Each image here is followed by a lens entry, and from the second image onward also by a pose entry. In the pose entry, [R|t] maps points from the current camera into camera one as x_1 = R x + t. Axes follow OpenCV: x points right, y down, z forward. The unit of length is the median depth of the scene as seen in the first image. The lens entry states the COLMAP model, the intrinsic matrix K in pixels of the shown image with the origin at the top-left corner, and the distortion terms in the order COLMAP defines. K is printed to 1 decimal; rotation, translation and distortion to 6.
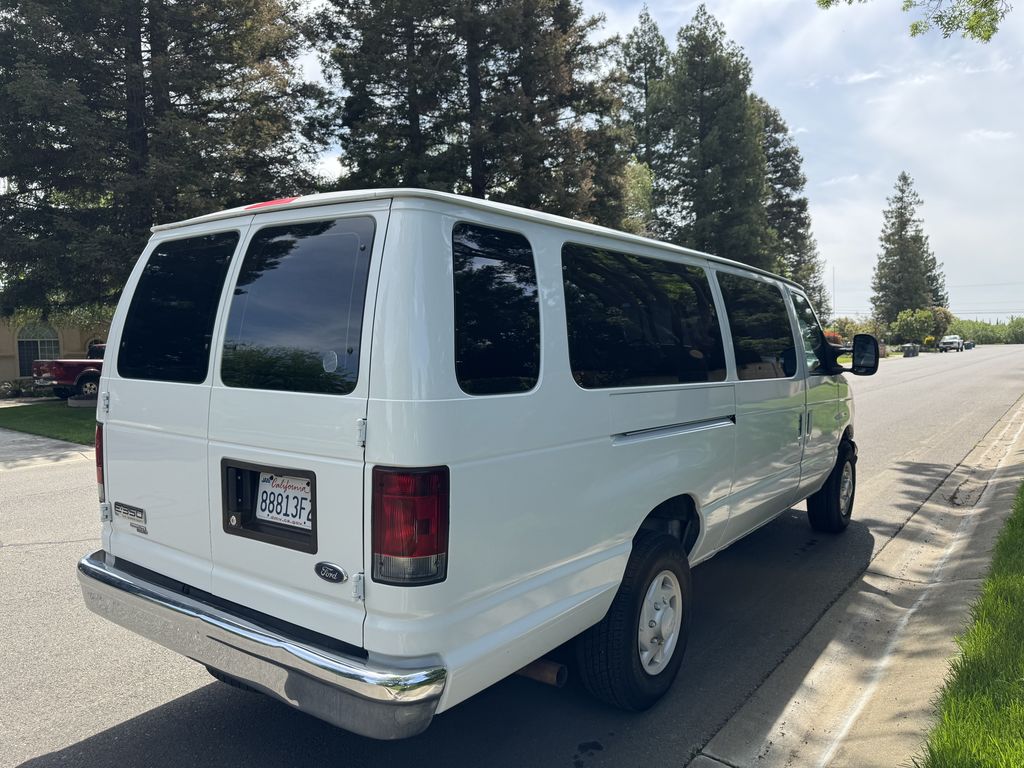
lens RADIAL K [[742.1, 0, 512.0], [0, 742.1, 384.0], [0, 0, 1]] dist [0.099236, -0.121080]
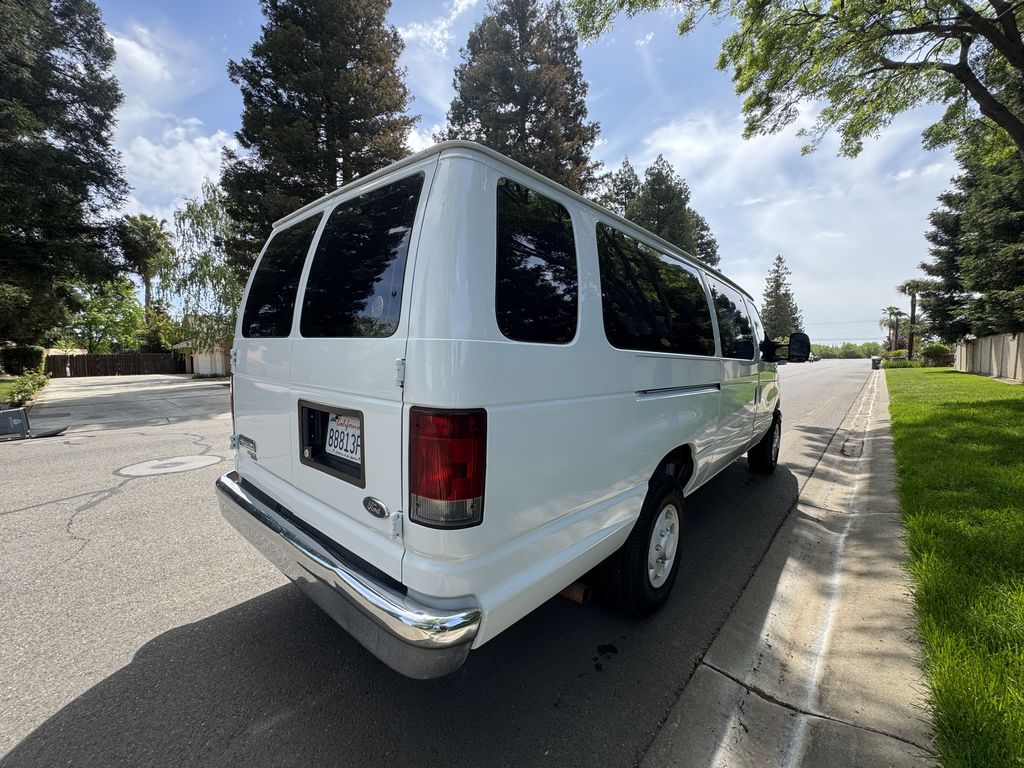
lens RADIAL K [[418.6, 0, 512.0], [0, 418.6, 384.0], [0, 0, 1]] dist [-0.001104, -0.000108]
pose [[0.997093, 0.023374, -0.072526, -0.007707], [-0.022175, 0.999605, 0.017283, 0.039523], [0.072901, -0.015625, 0.997217, 0.266819]]
